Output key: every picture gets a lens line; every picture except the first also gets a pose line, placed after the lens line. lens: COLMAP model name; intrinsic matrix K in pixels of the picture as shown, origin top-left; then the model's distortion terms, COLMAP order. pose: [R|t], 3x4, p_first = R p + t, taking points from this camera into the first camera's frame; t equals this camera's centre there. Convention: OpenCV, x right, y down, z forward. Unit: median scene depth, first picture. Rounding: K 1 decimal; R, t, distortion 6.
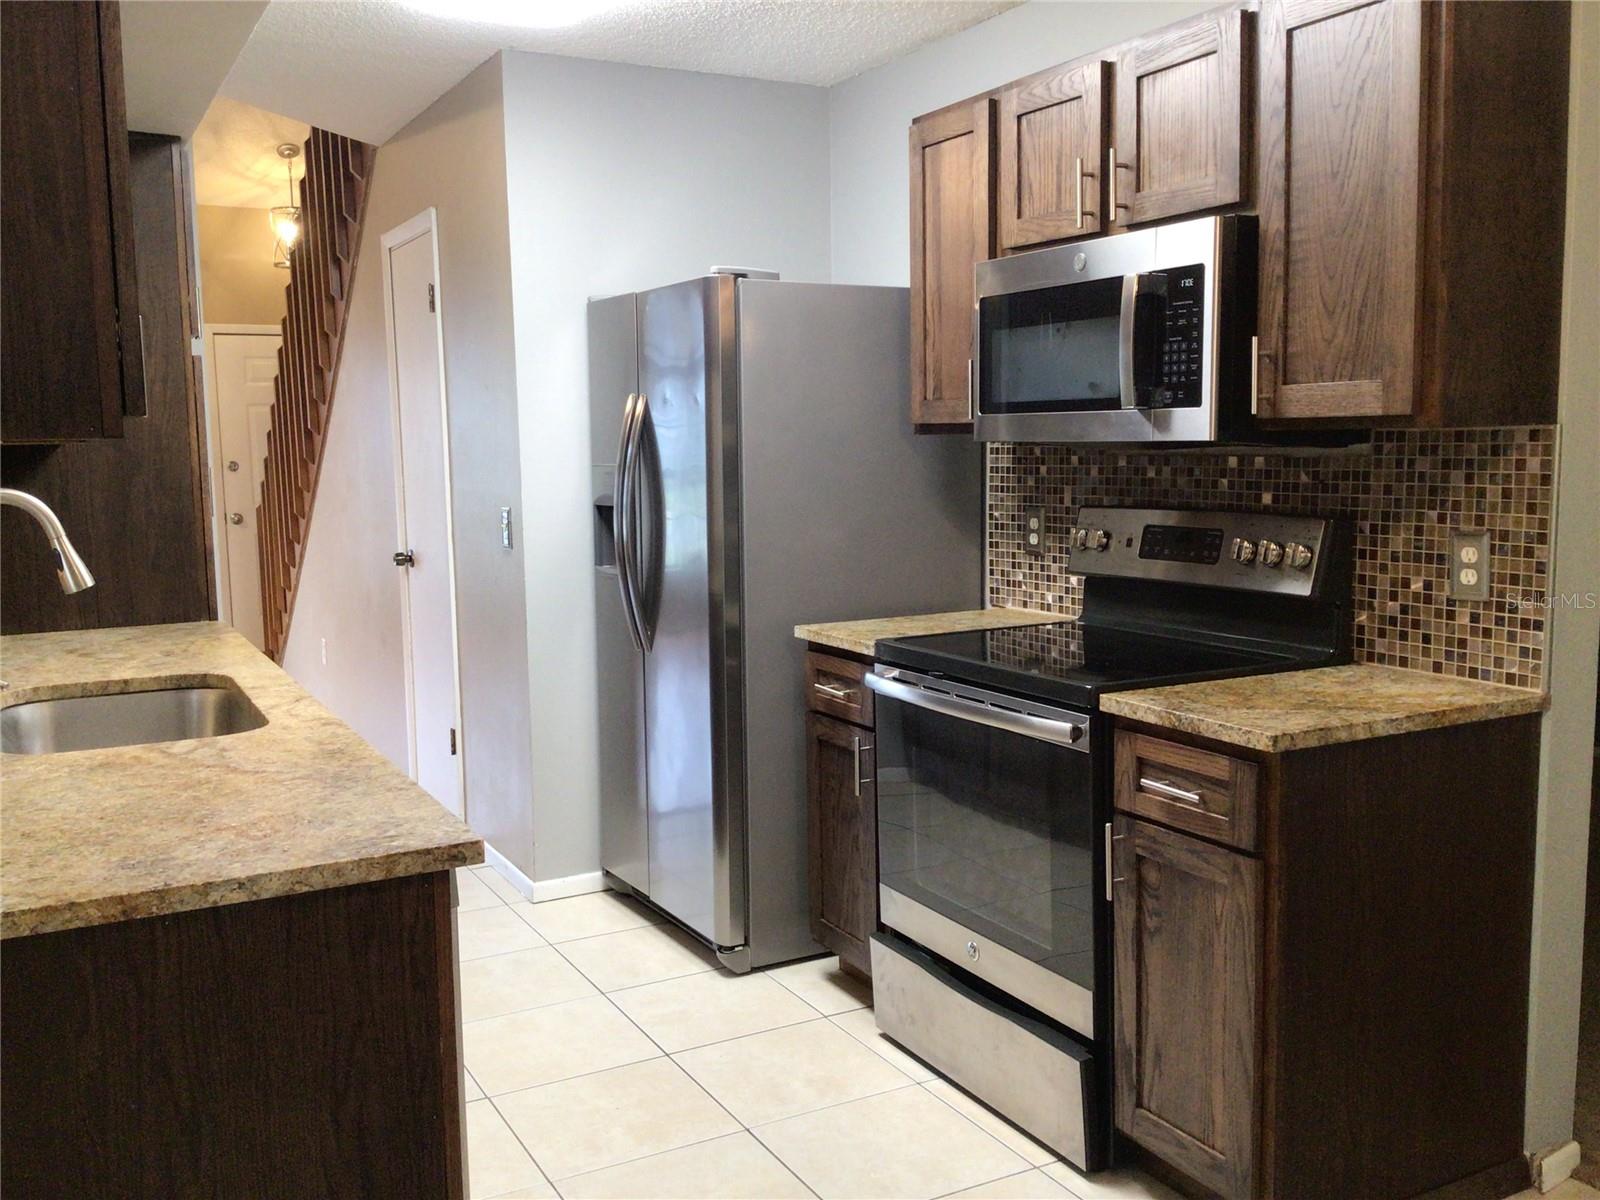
lens RADIAL K [[1438.5, 0, 802.2], [0, 1438.5, 601.8], [0, 0, 1]] dist [0.094711, -0.166921]
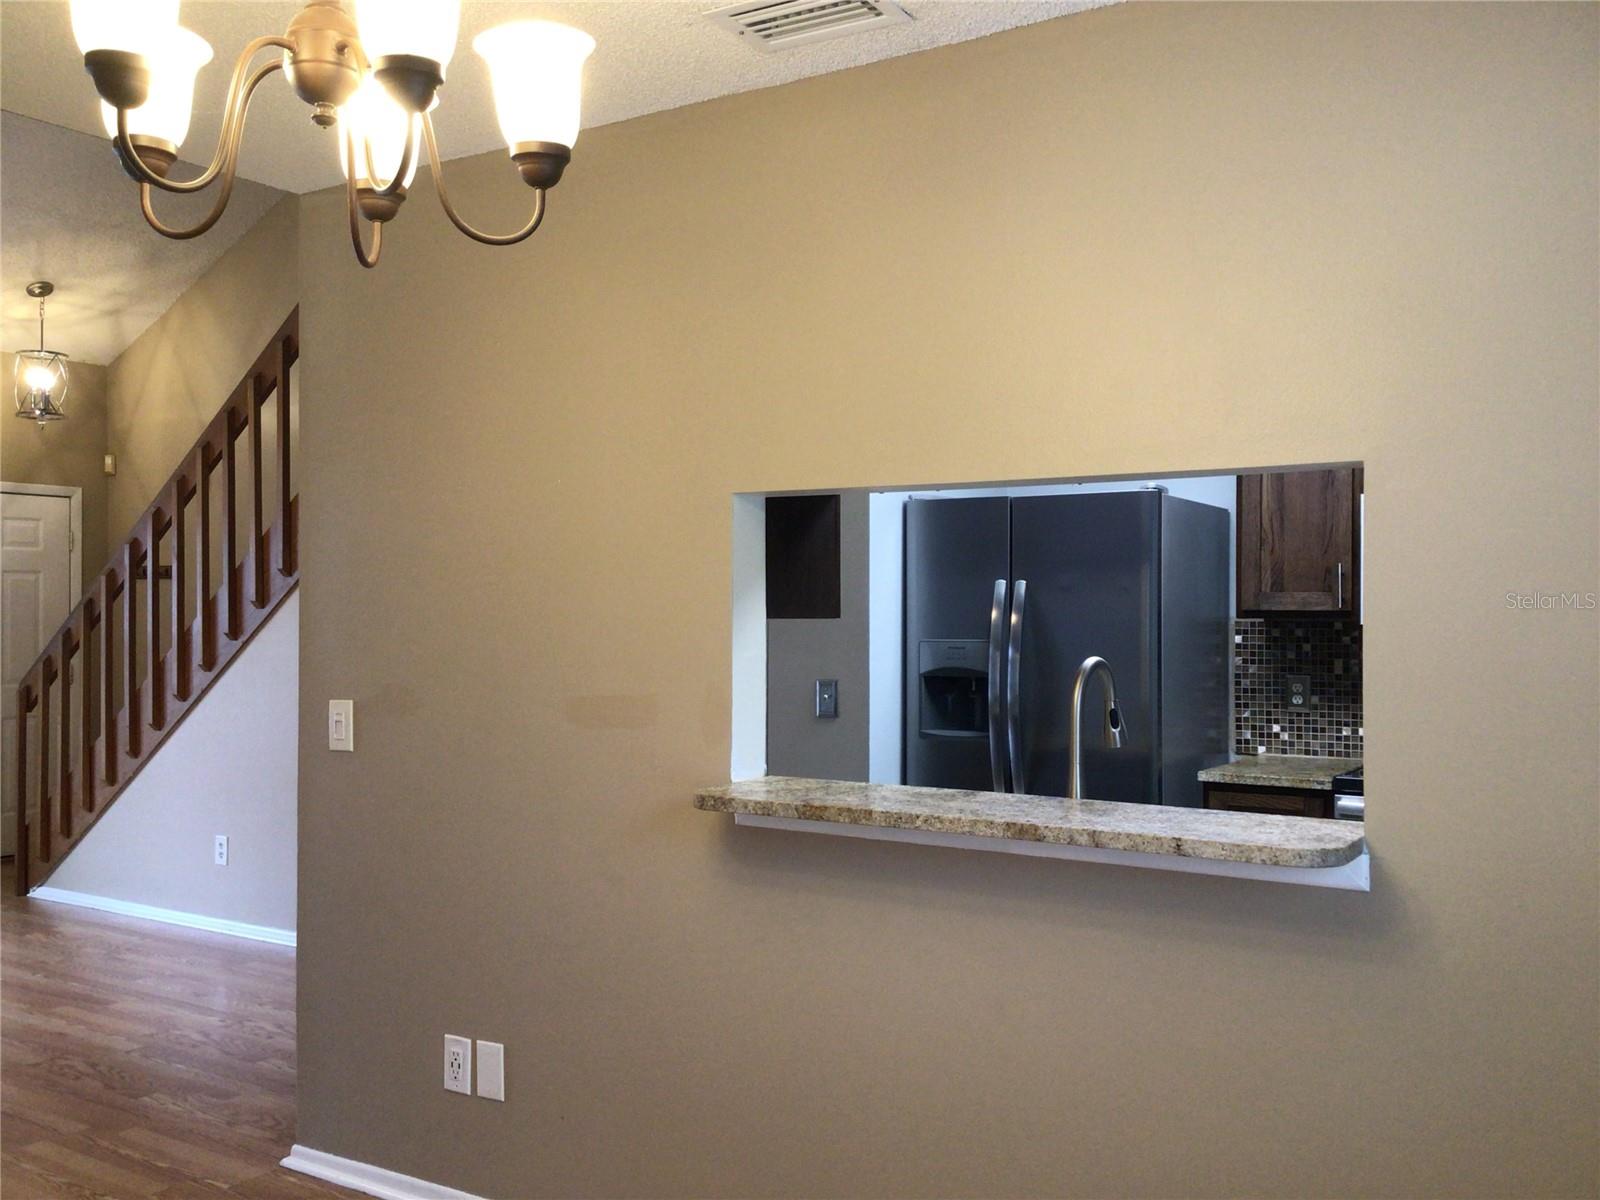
lens RADIAL K [[1438.5, 0, 801.5], [0, 1438.5, 593.9], [0, 0, 1]] dist [0.094711, -0.166921]
pose [[0.877352, 0.023694, 0.479261, -0.843626], [0.039650, 0.991785, -0.121617, 0.002998], [-0.478206, 0.125703, 0.869205, 0.066034]]
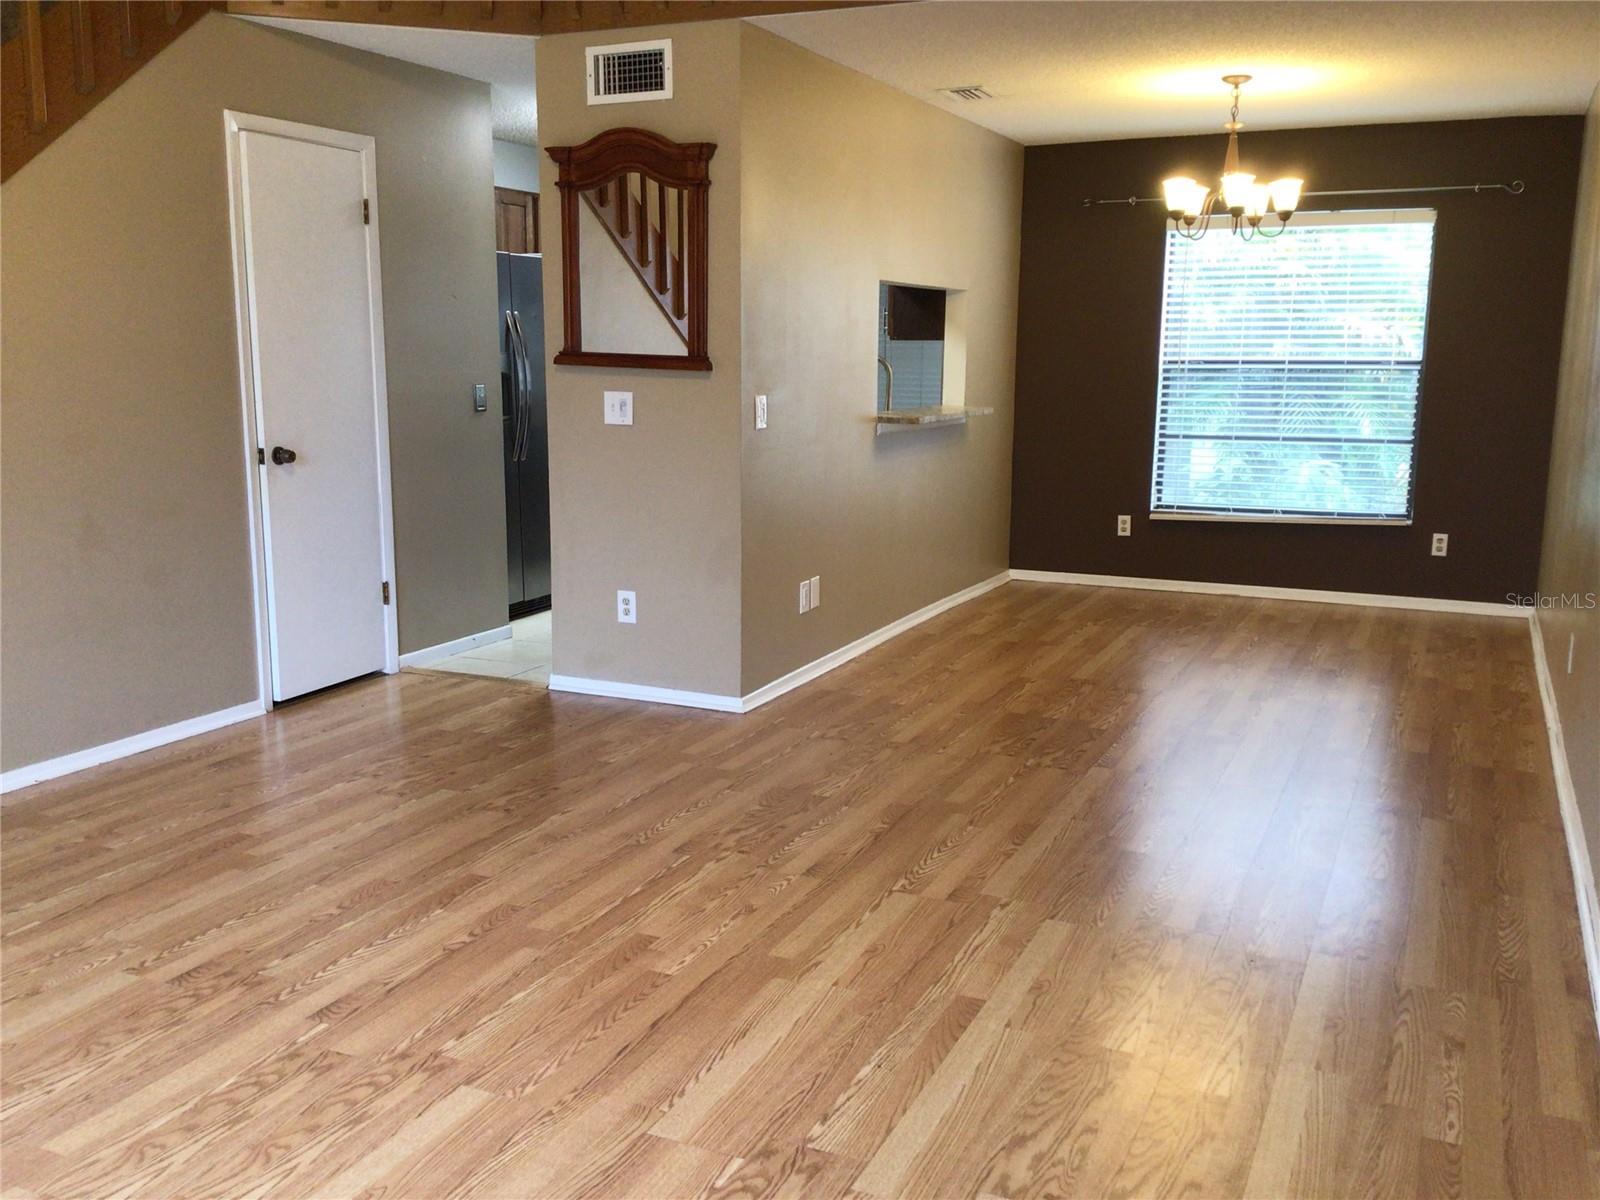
lens RADIAL K [[1438.5, 0, 802.7], [0, 1438.5, 603.8], [0, 0, 1]] dist [0.094711, -0.166921]
pose [[-0.598941, -0.132417, 0.789769, -1.828801], [0.094326, 0.967702, 0.233785, -0.186427], [-0.795218, 0.214519, -0.567106, 1.872352]]
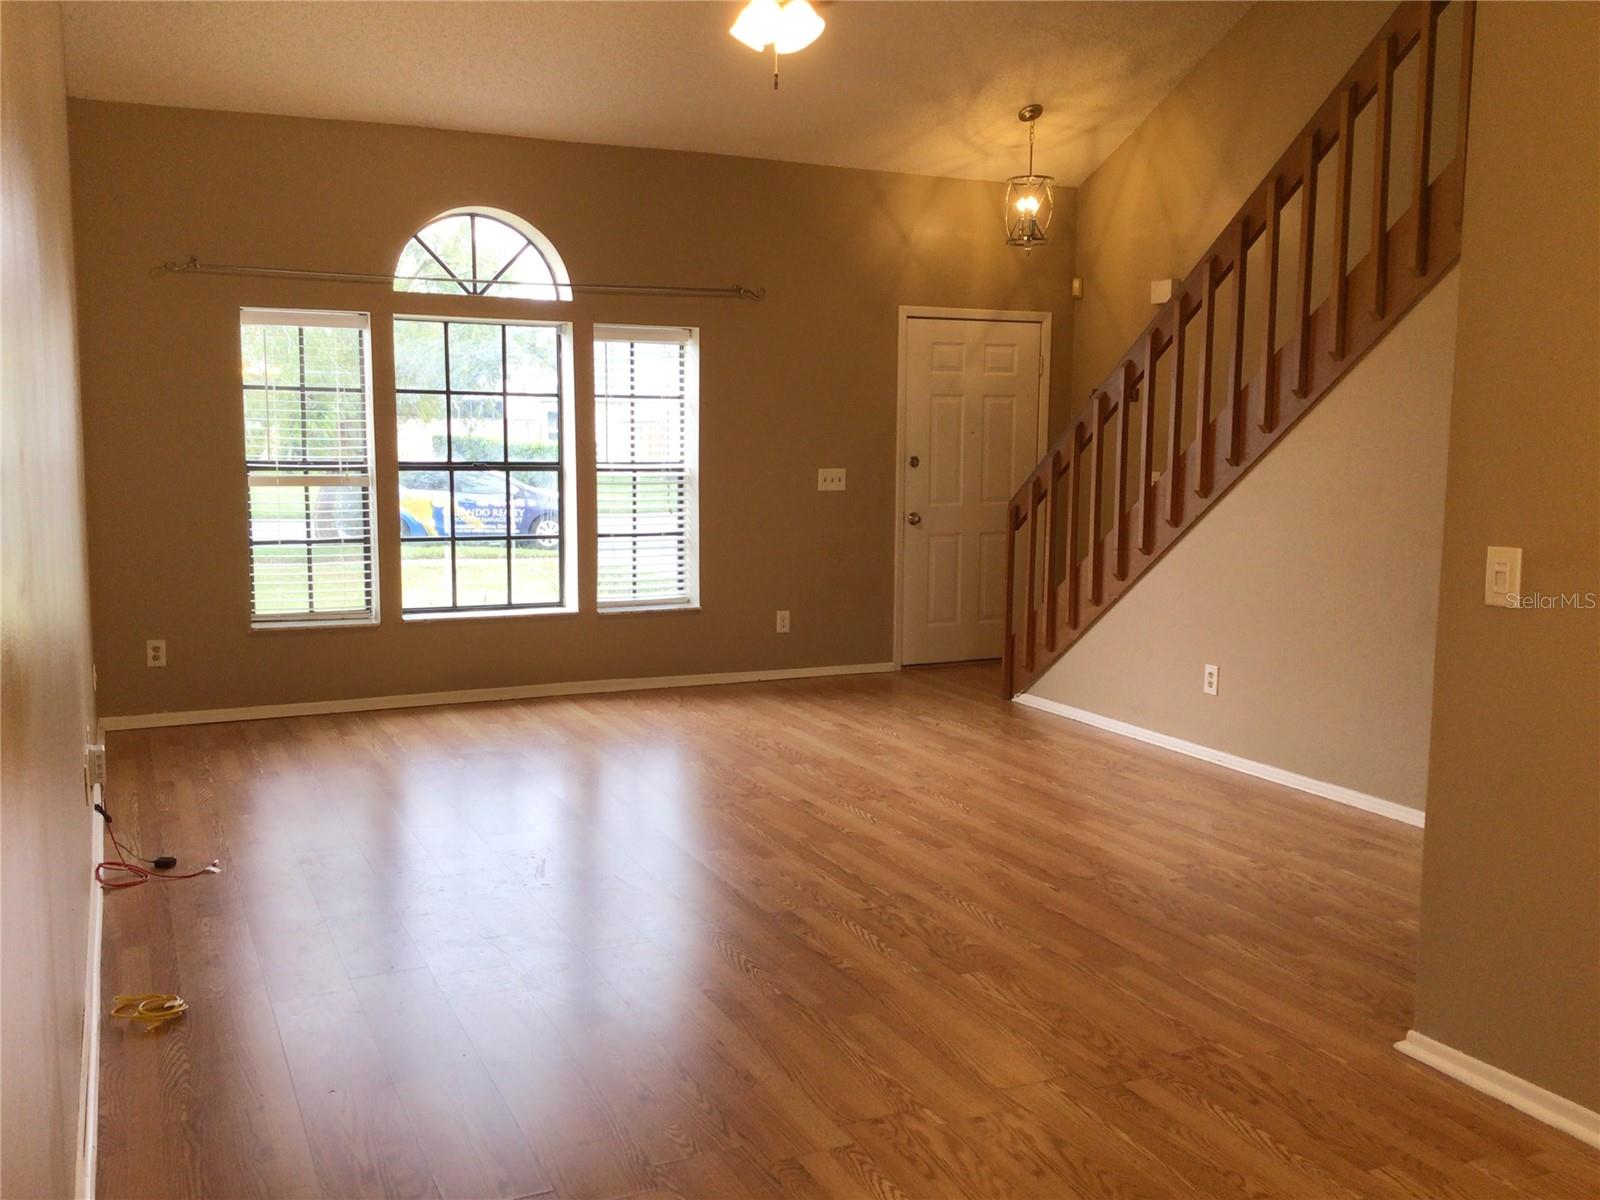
lens RADIAL K [[1438.5, 0, 794.4], [0, 1438.5, 601.2], [0, 0, 1]] dist [0.094711, -0.166921]
pose [[0.997485, 0.030976, -0.063757, -0.992365], [-0.030749, 0.999517, 0.004539, -0.017258], [0.063866, -0.002567, 0.997955, 0.215775]]
